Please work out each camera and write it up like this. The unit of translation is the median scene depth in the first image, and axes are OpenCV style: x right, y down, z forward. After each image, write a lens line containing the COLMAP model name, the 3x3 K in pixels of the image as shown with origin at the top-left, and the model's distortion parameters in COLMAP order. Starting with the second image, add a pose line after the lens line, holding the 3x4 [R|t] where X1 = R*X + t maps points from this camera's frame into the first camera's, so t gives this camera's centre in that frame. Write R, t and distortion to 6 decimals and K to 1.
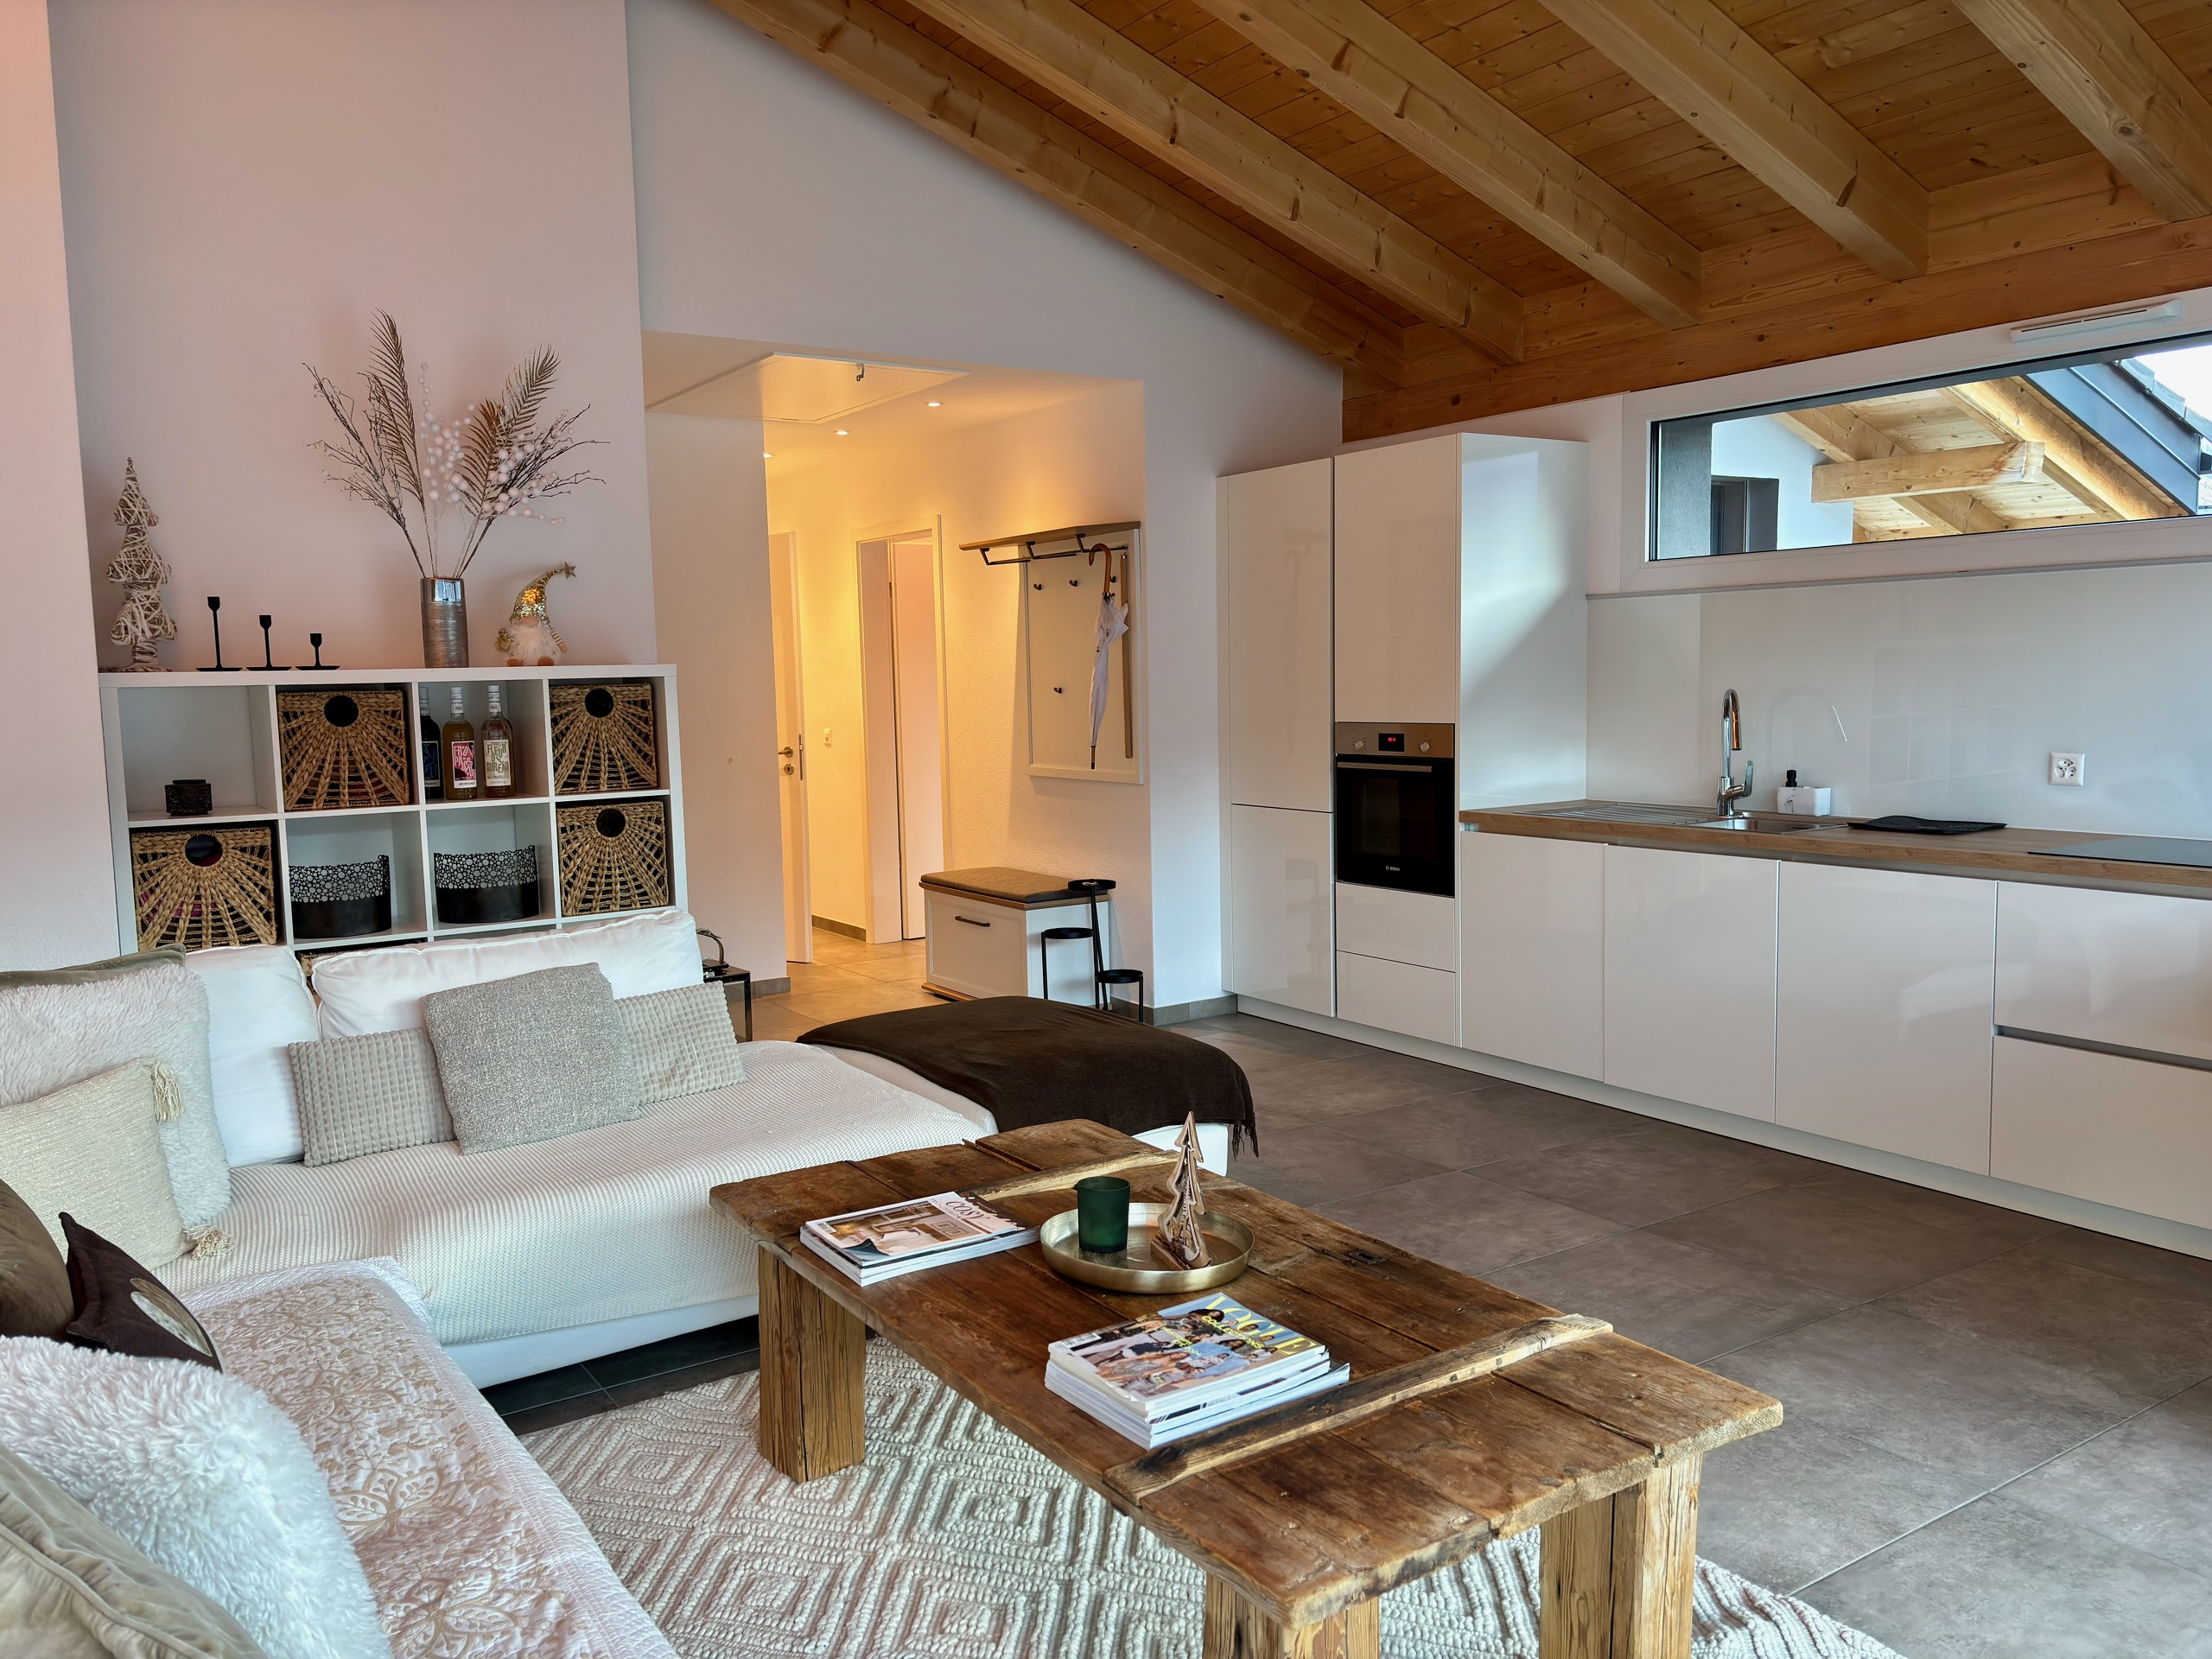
lens RADIAL K [[1659.0, 0, 1082.1], [0, 1659.0, 836.2], [0, 0, 1]] dist [0.010259, -0.009982]
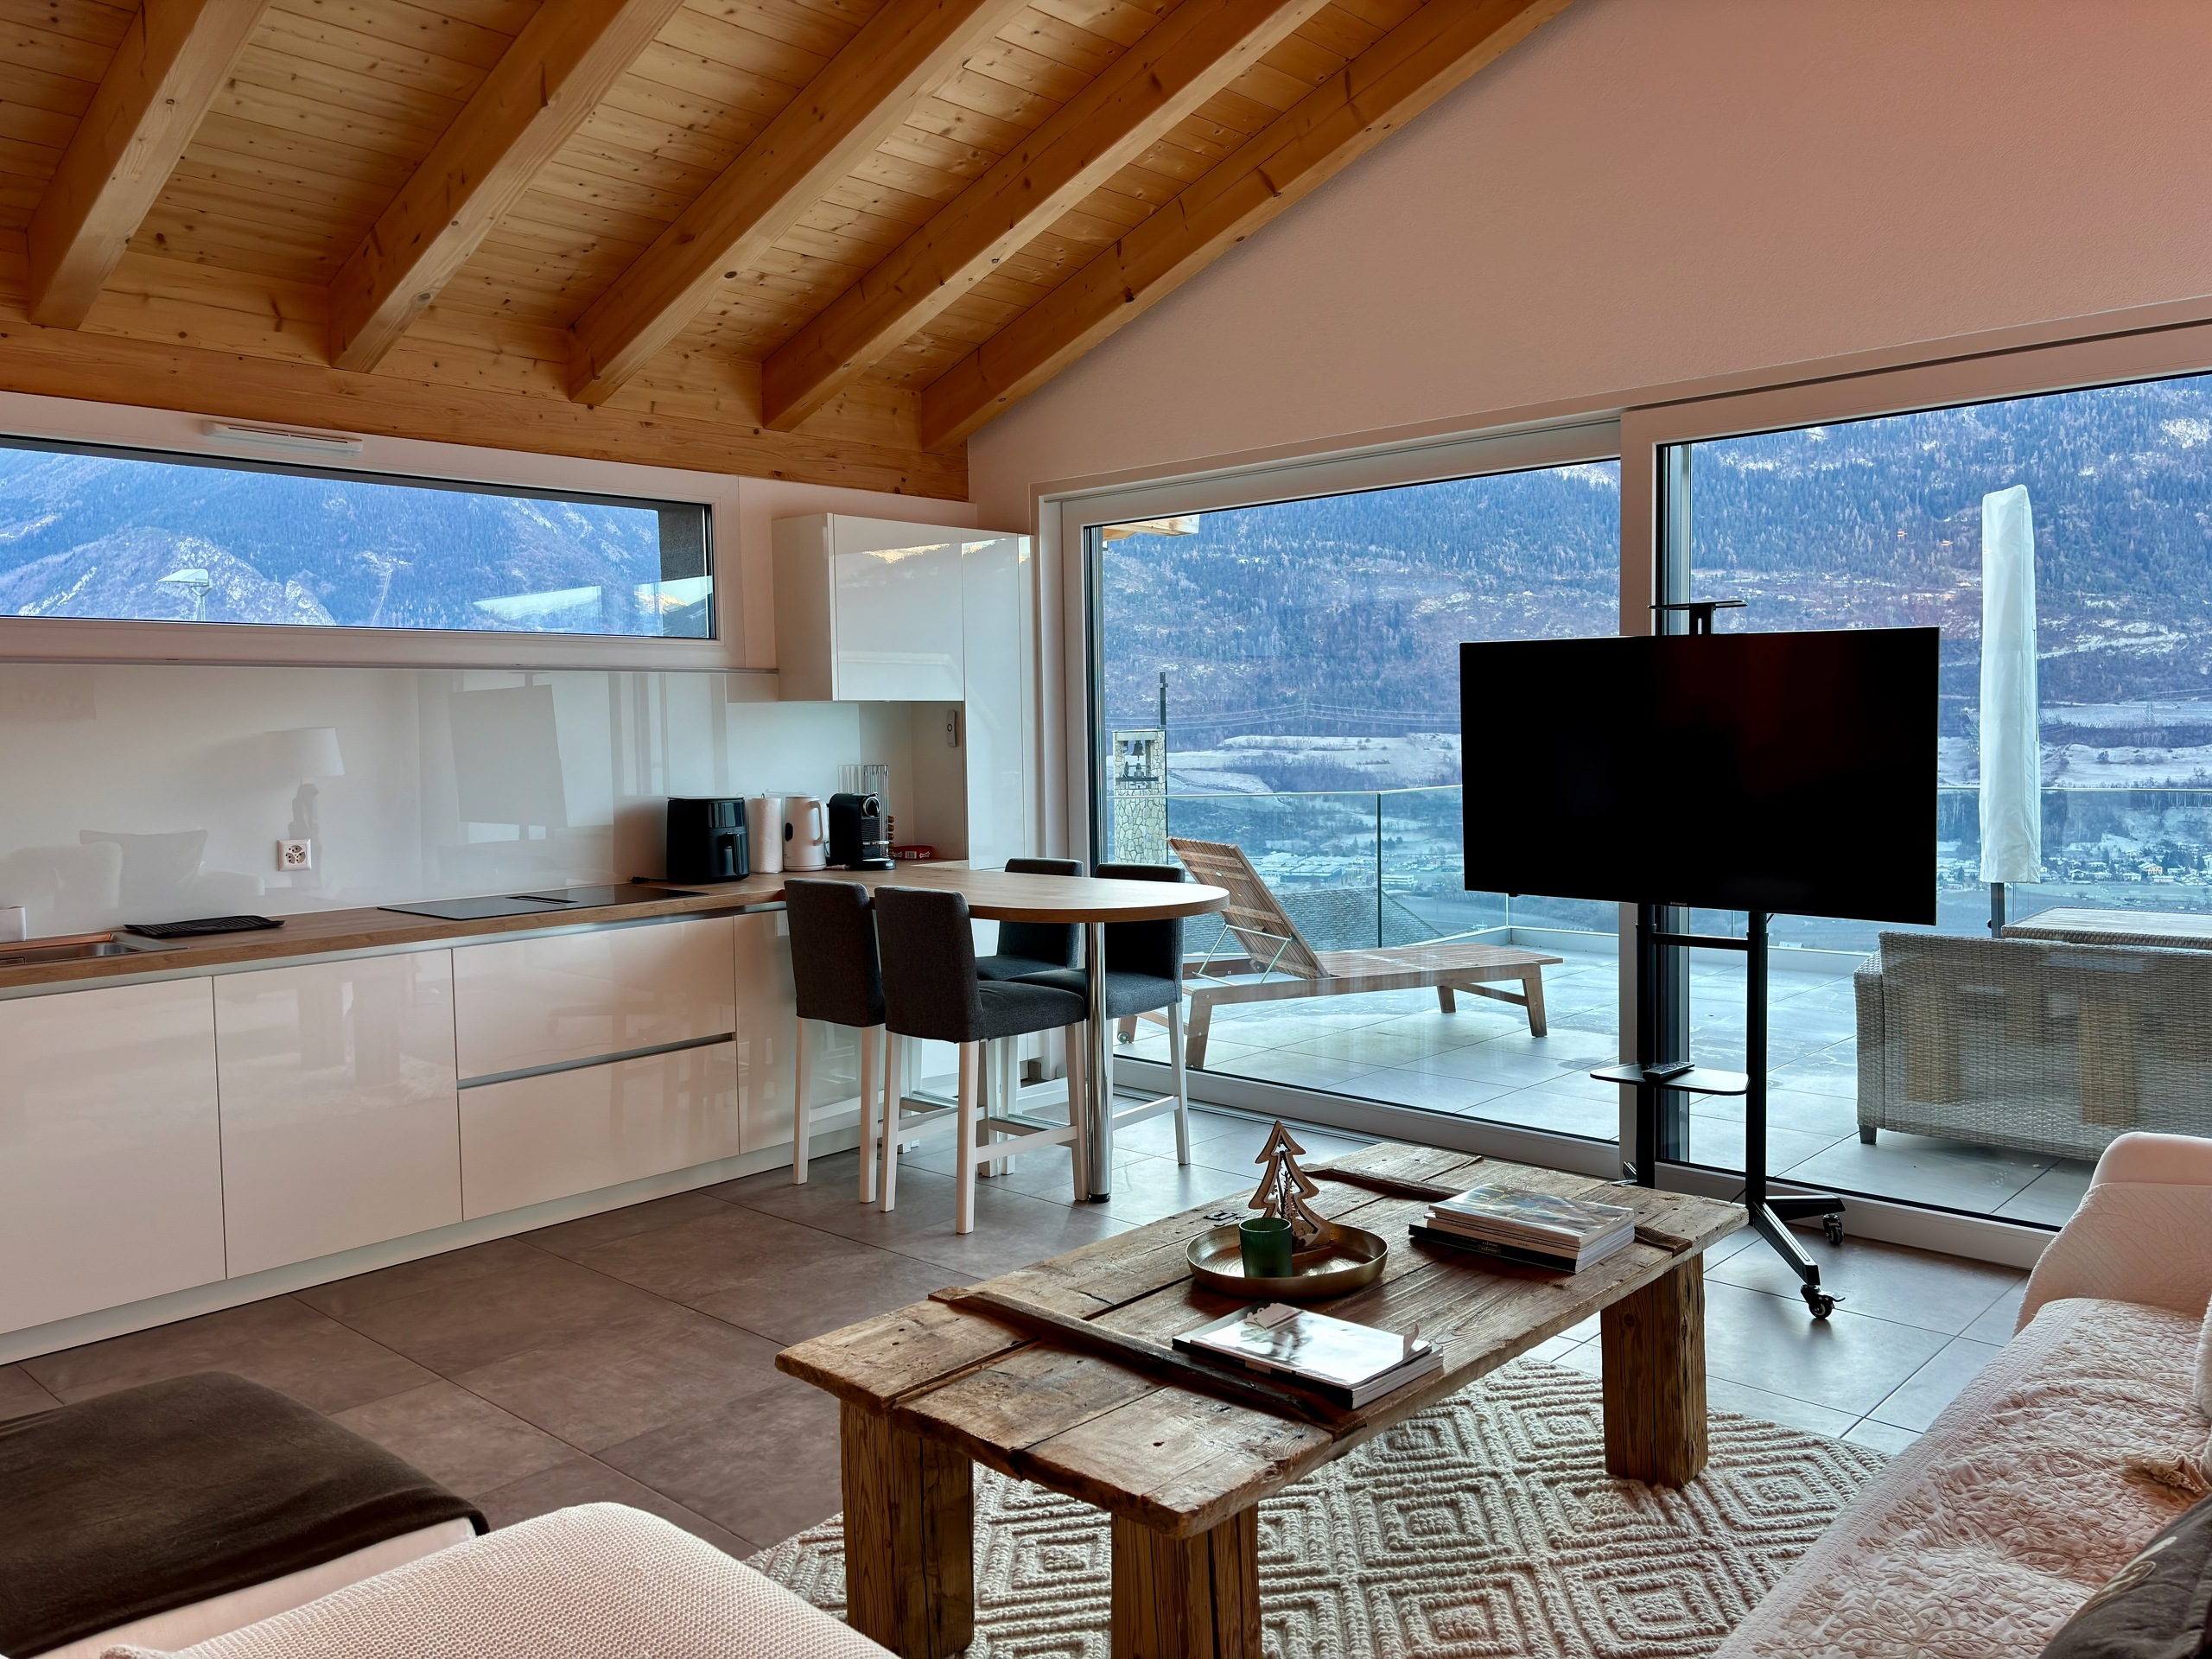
lens RADIAL K [[1662.9, 0, 1101.7], [0, 1662.9, 823.5], [0, 0, 1]] dist [0.063761, -0.068919]
pose [[-0.253243, -0.030928, 0.966908, -0.557974], [0.114456, 0.991511, 0.061692, -0.067124], [-0.960608, 0.126291, -0.247553, 0.763624]]
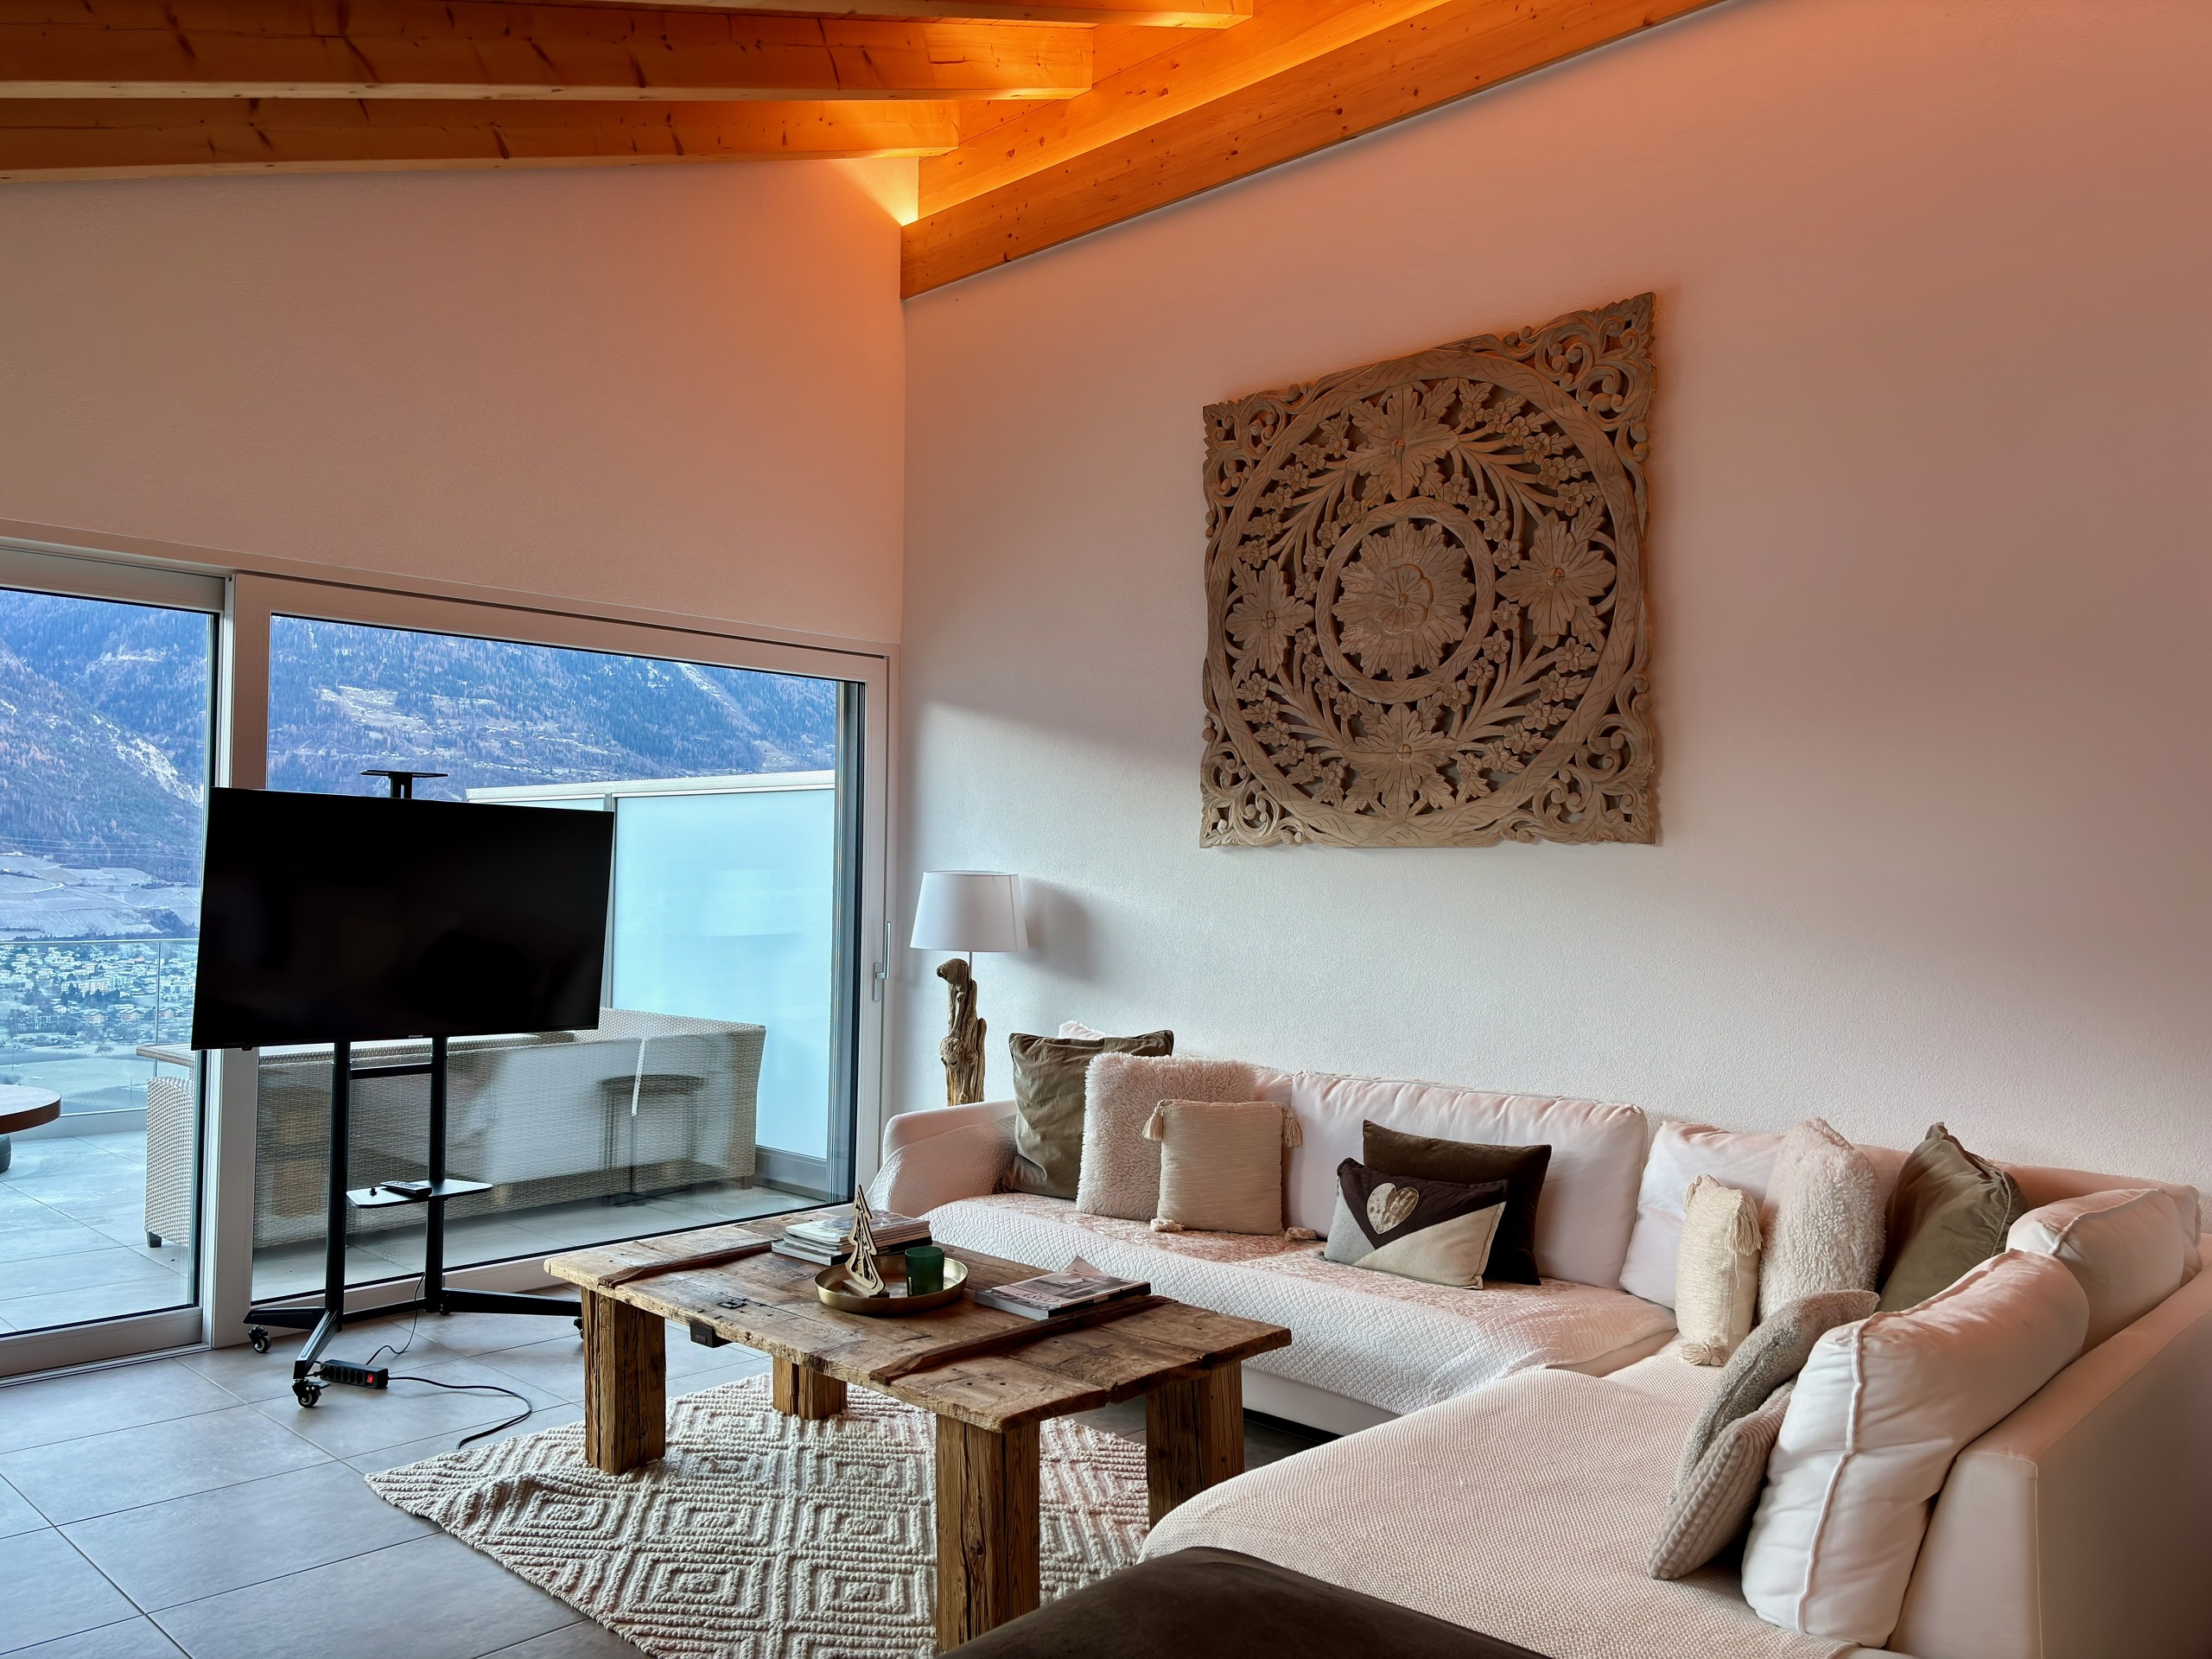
lens RADIAL K [[1662.9, 0, 1101.7], [0, 1662.9, 823.5], [0, 0, 1]] dist [0.063761, -0.068919]
pose [[-0.972496, 0.002930, -0.232902, 0.105433], [-0.013860, 0.997421, 0.070423, -0.144746], [0.232508, 0.071714, -0.969947, 1.362246]]
